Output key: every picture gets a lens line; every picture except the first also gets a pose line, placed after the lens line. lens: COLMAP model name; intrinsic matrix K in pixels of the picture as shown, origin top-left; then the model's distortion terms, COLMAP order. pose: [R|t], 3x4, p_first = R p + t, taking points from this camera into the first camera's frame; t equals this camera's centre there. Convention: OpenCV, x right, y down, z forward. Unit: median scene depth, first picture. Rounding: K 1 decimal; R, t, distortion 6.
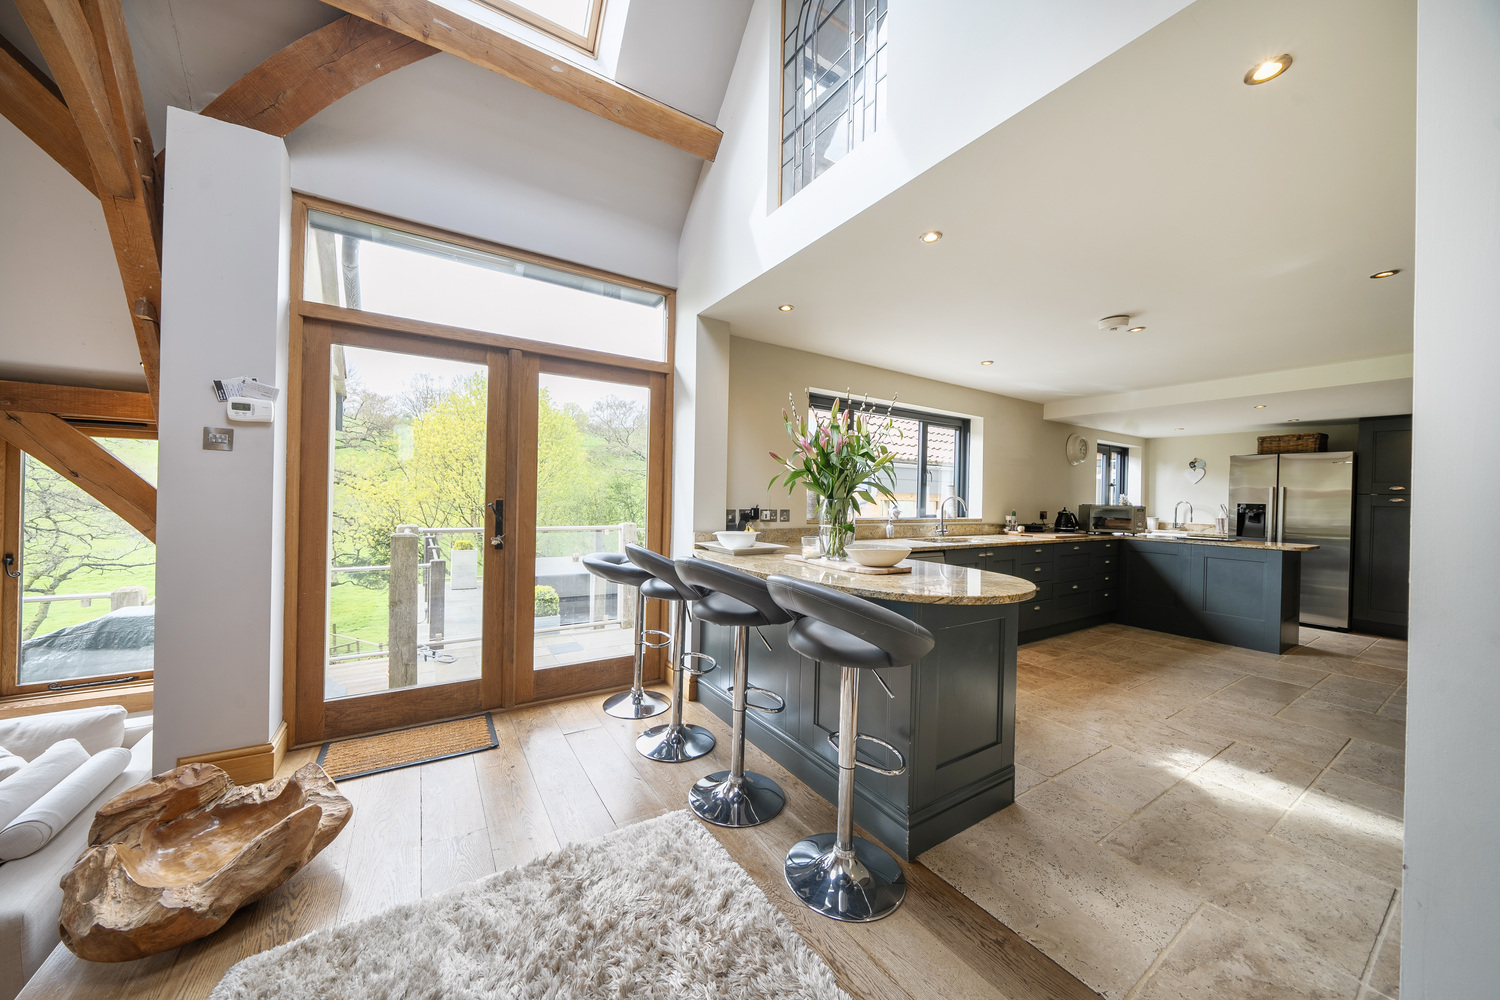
lens RADIAL K [[508.2, 0, 747.5], [0, 508.2, 496.9], [0, 0, 1]] dist [-0.006223, 0.000431]
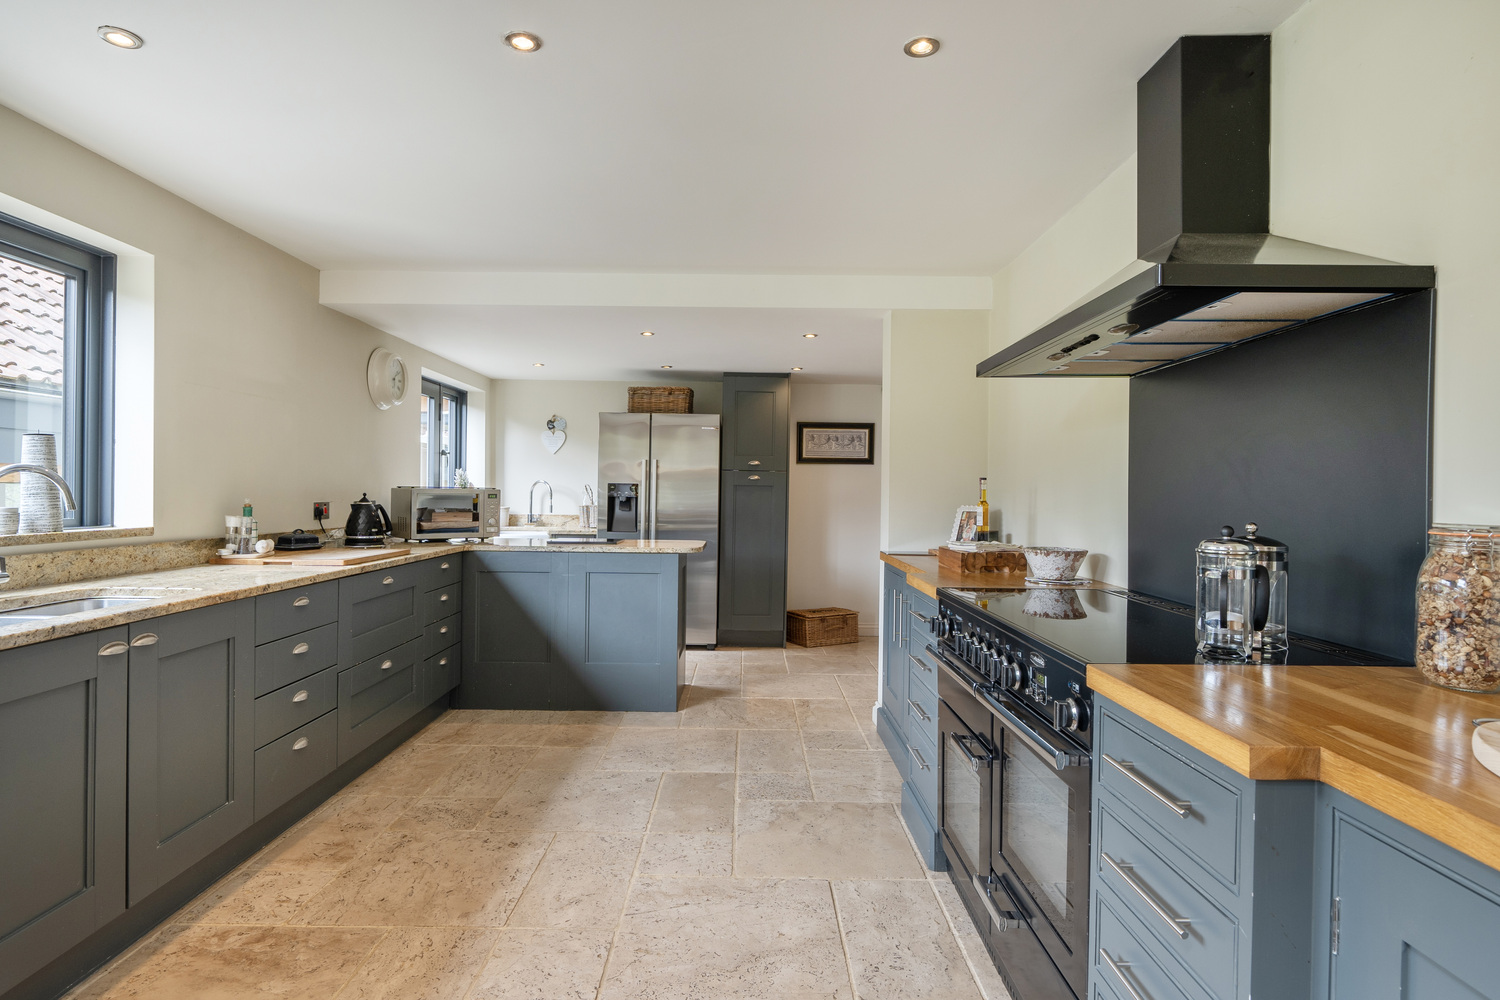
lens RADIAL K [[775.9, 0, 749.0], [0, 775.9, 495.8], [0, 0, 1]] dist [-0.017858, 0.000322]
pose [[0.530029, -0.019873, 0.847747, 0.195765], [-0.000277, 0.999721, 0.023609, 0.005398], [-0.847980, -0.012748, 0.529875, 0.299403]]
